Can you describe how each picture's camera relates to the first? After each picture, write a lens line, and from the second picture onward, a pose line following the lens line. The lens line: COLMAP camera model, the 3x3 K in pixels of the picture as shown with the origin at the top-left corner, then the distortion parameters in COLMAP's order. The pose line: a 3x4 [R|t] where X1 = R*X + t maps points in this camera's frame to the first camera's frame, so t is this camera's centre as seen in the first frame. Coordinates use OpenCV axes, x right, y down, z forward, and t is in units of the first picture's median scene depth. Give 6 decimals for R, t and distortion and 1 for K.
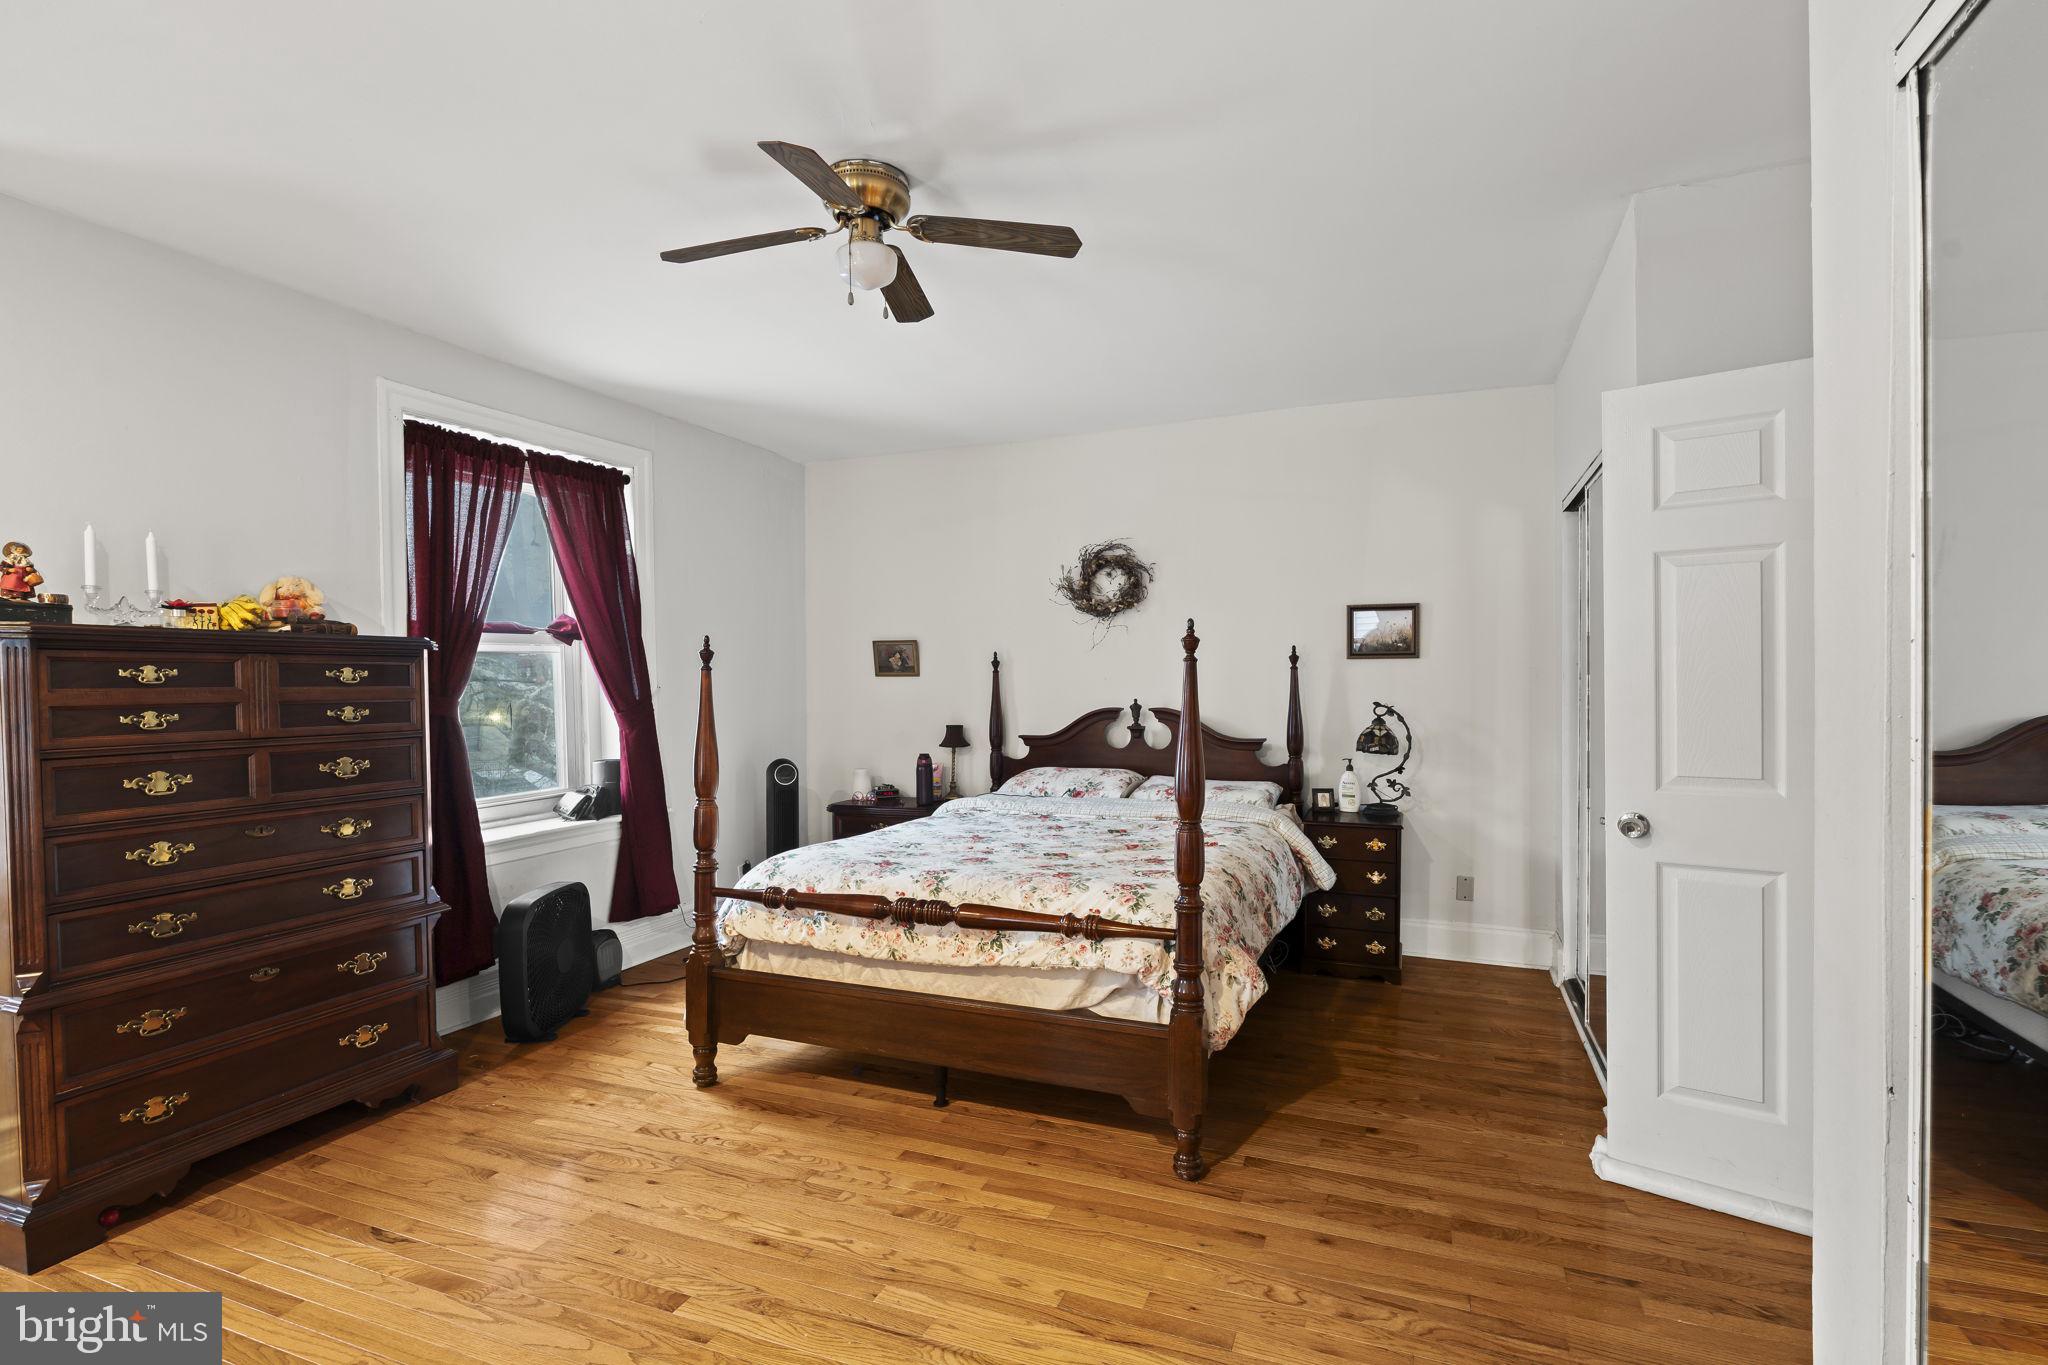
lens RADIAL K [[909.4, 0, 1015.1], [0, 909.4, 684.9], [0, 0, 1]] dist [-0.004874, 0.000351]
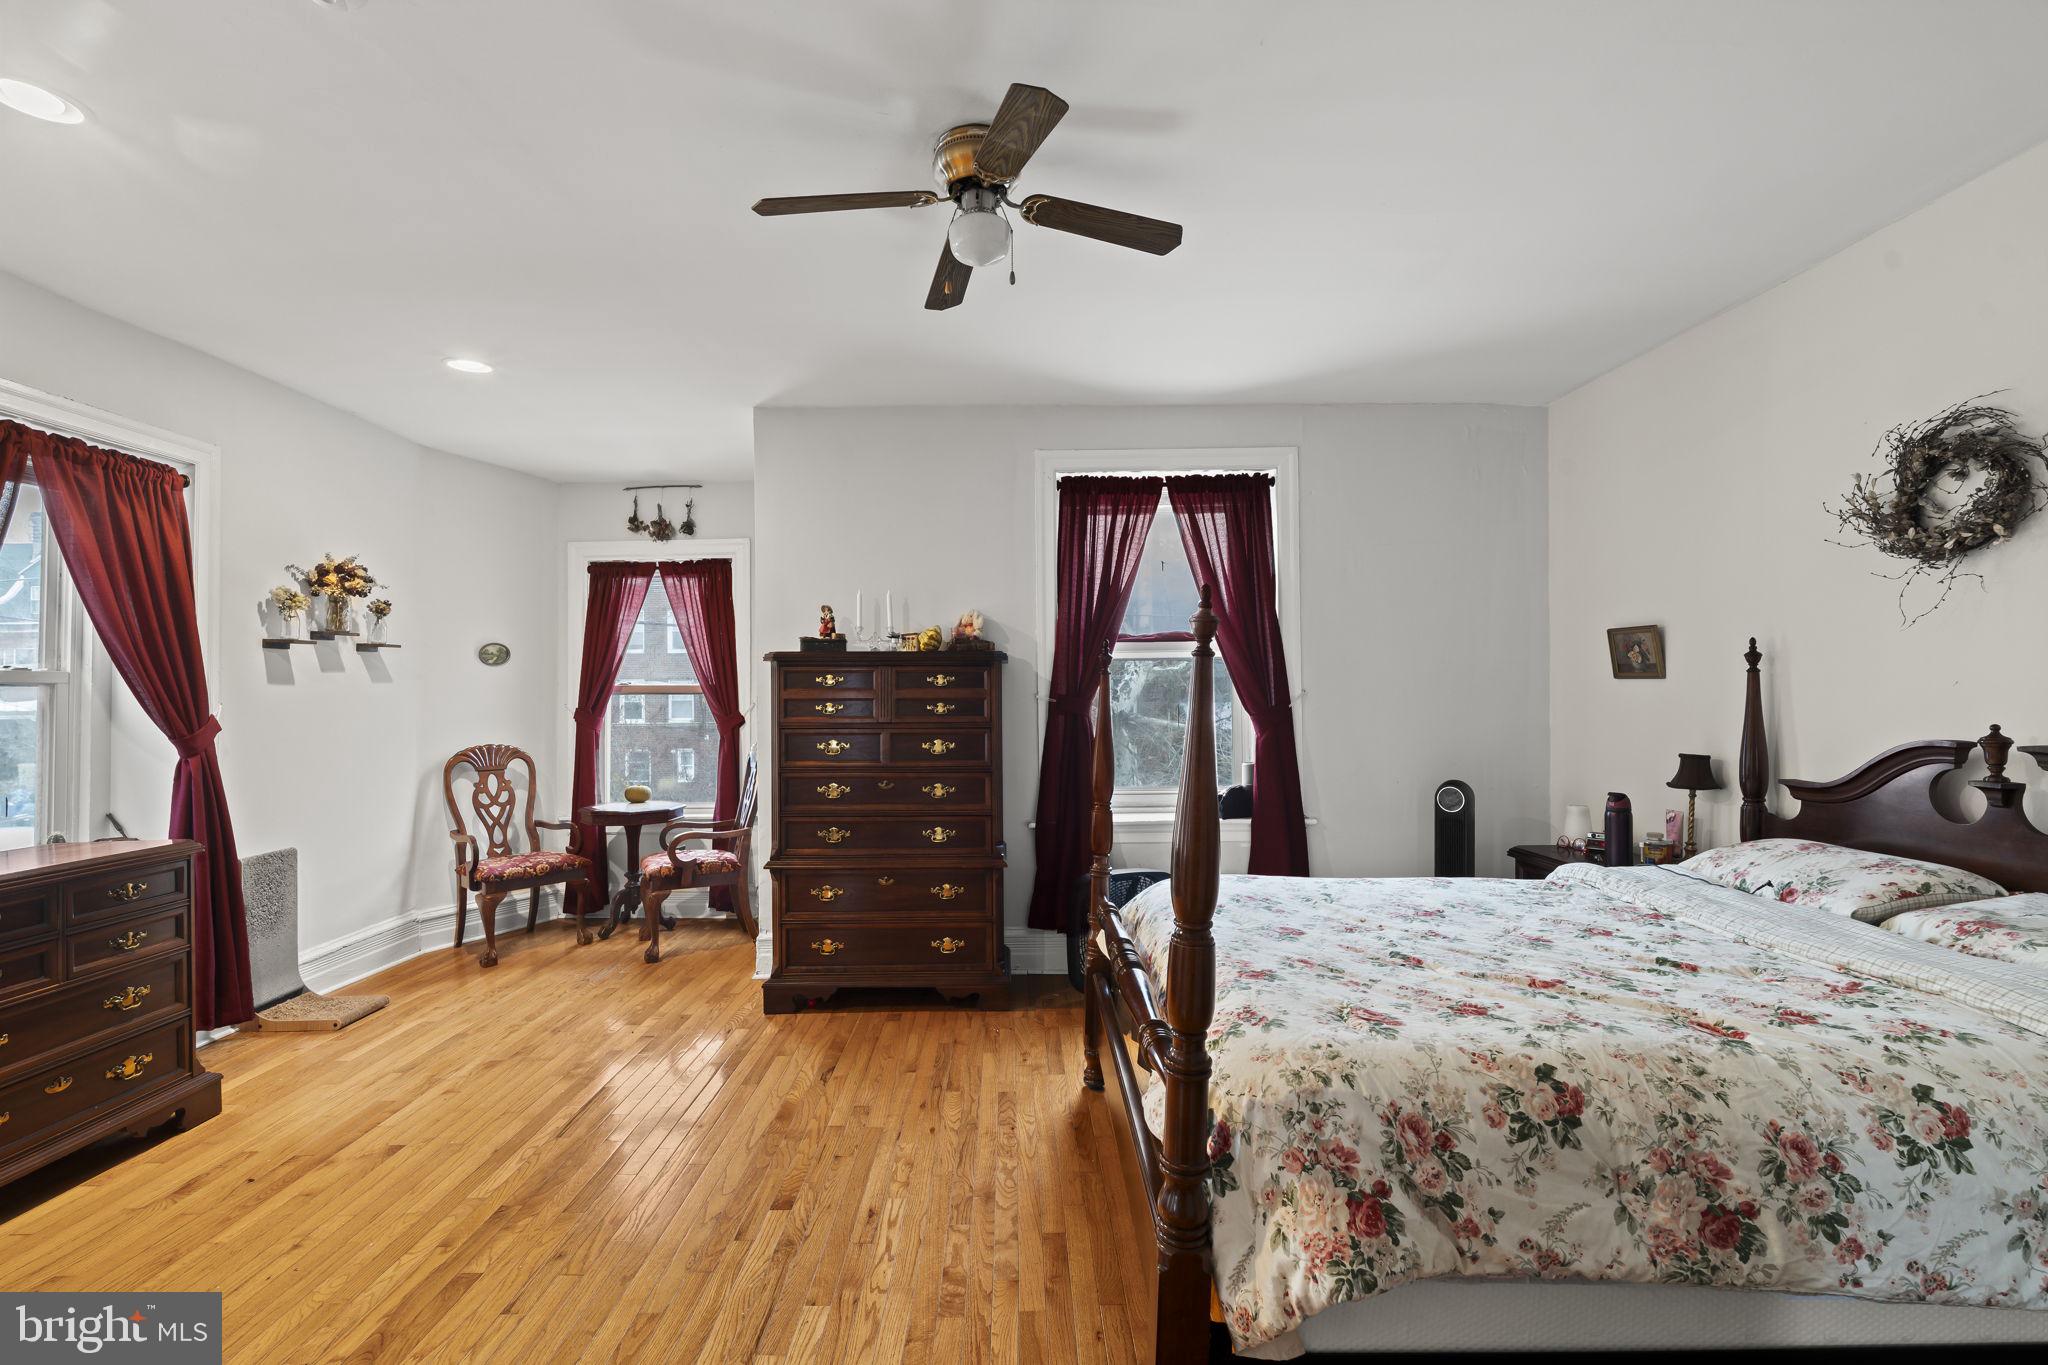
lens RADIAL K [[909.4, 0, 1014.8], [0, 909.4, 679.6], [0, 0, 1]] dist [-0.004874, 0.000351]
pose [[0.405480, -0.001735, -0.914102, 0.386532], [-0.005145, 0.999978, -0.004181, -0.004320], [0.914089, 0.006398, 0.405462, 0.362631]]
